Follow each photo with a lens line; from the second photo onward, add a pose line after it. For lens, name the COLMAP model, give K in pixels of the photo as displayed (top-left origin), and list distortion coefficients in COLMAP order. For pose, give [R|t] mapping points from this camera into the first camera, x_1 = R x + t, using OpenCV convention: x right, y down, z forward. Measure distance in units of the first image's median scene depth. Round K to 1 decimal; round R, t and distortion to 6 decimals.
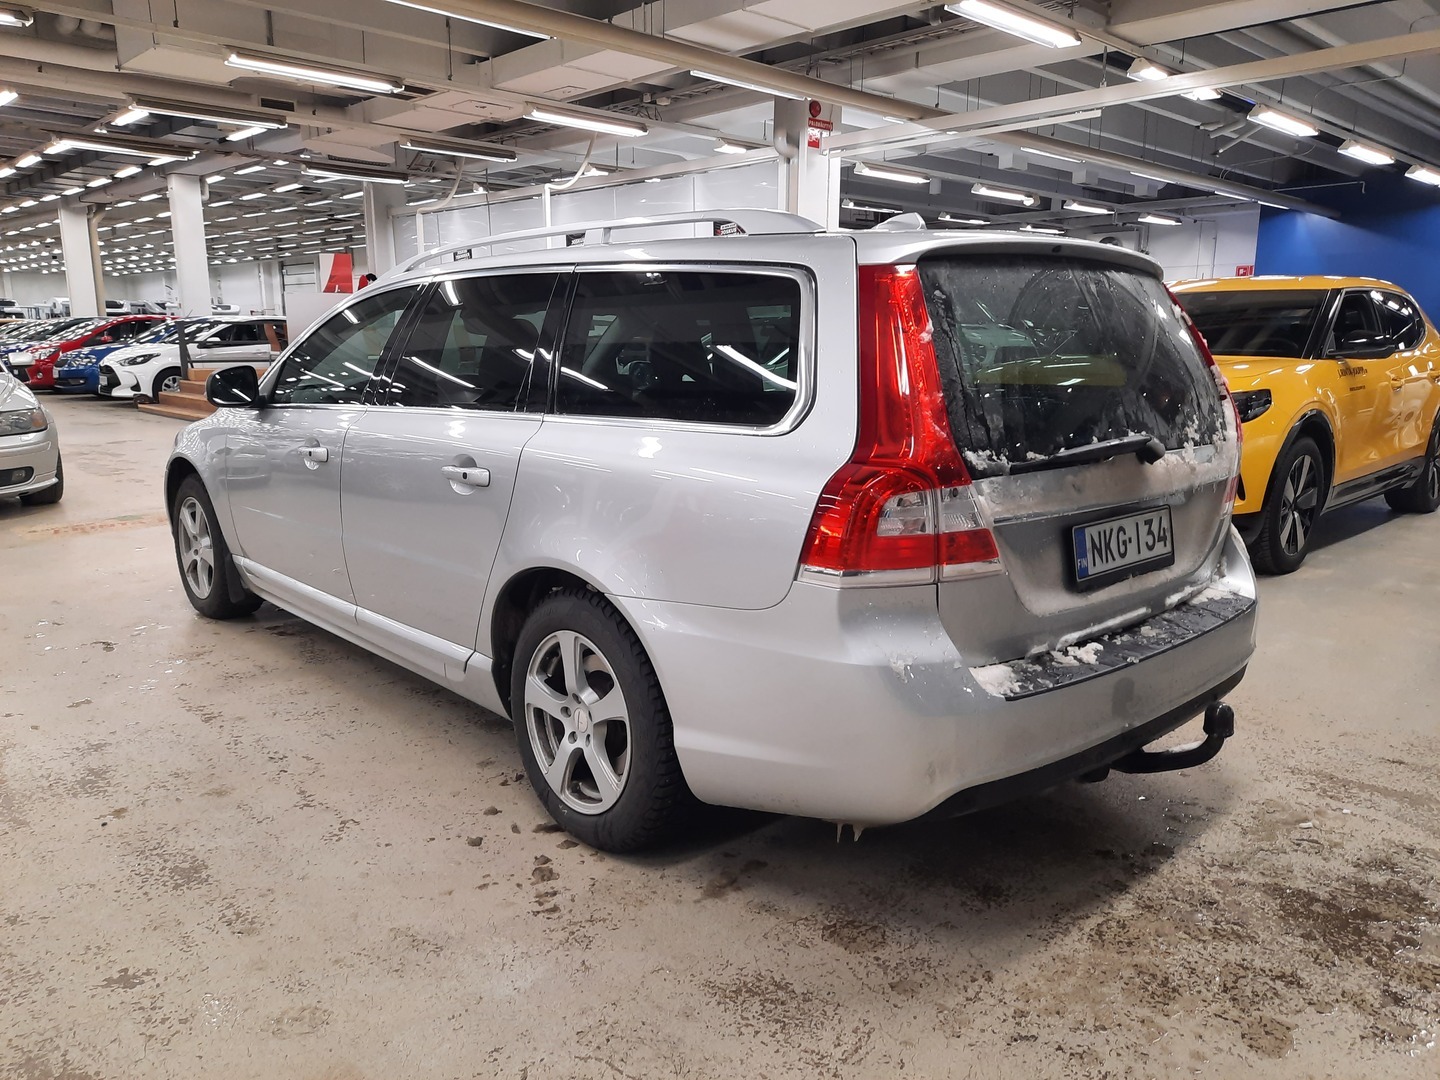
lens RADIAL K [[1056.2, 0, 717.0], [0, 1056.2, 537.9], [0, 0, 1]] dist [0.033759, -0.013132]
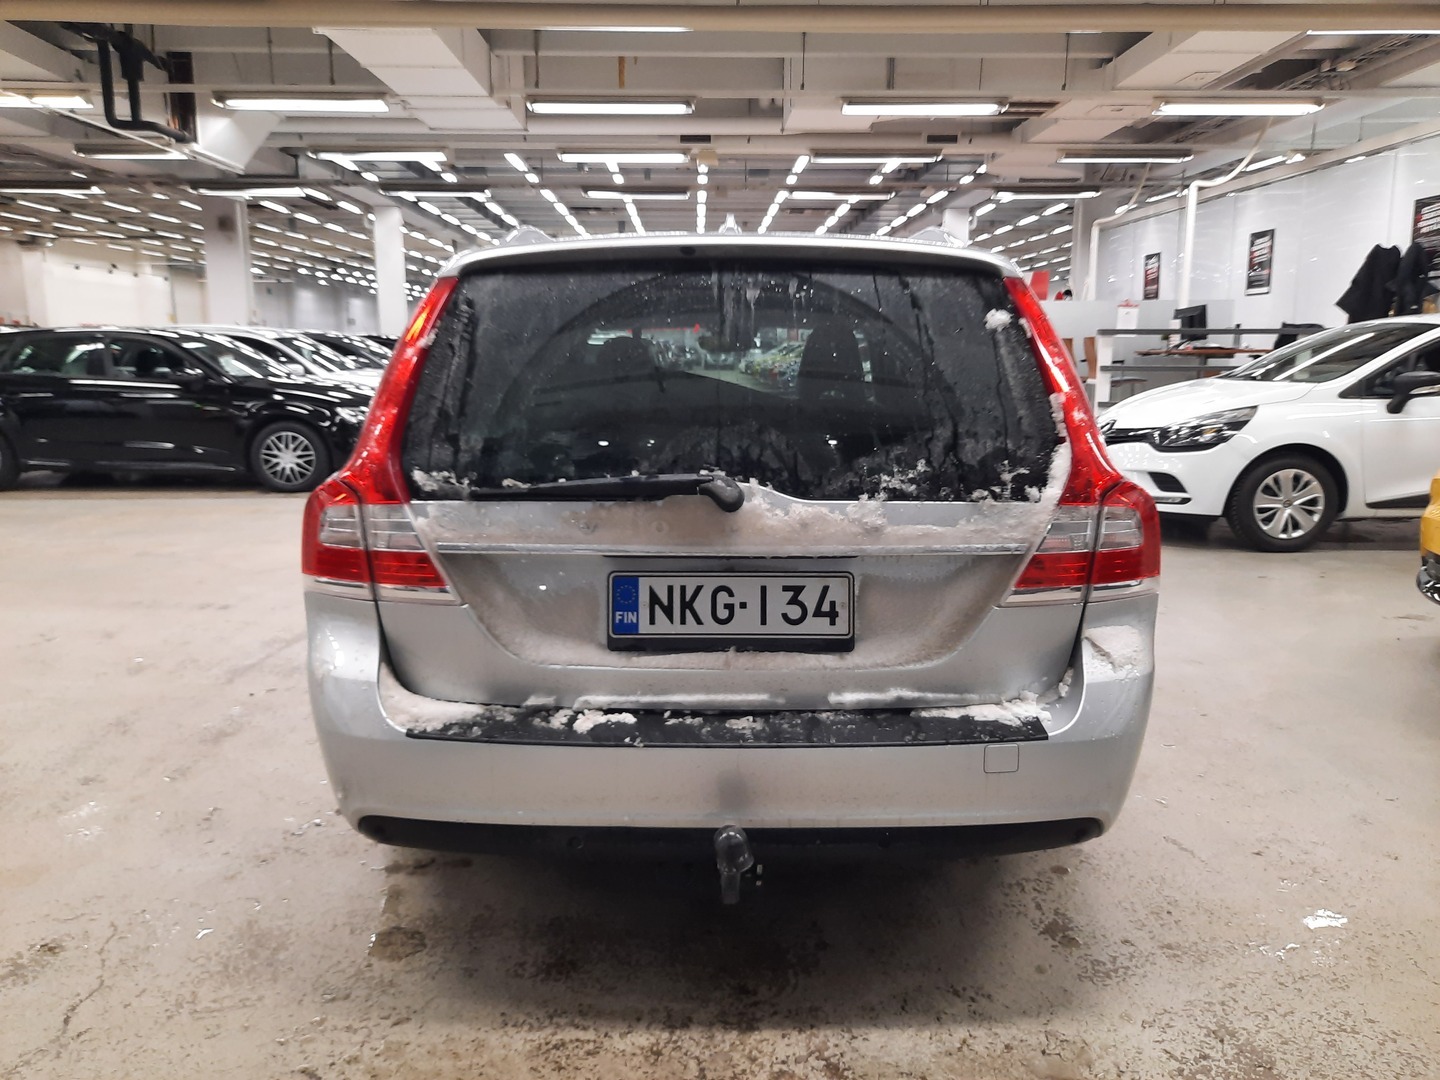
lens RADIAL K [[1056.2, 0, 717.6], [0, 1056.2, 533.6], [0, 0, 1]] dist [0.033759, -0.013132]
pose [[0.734067, 0.112928, -0.669621, 0.911724], [-0.125550, 0.991646, 0.029603, -0.073453], [0.667370, 0.062341, 0.742112, 0.395144]]
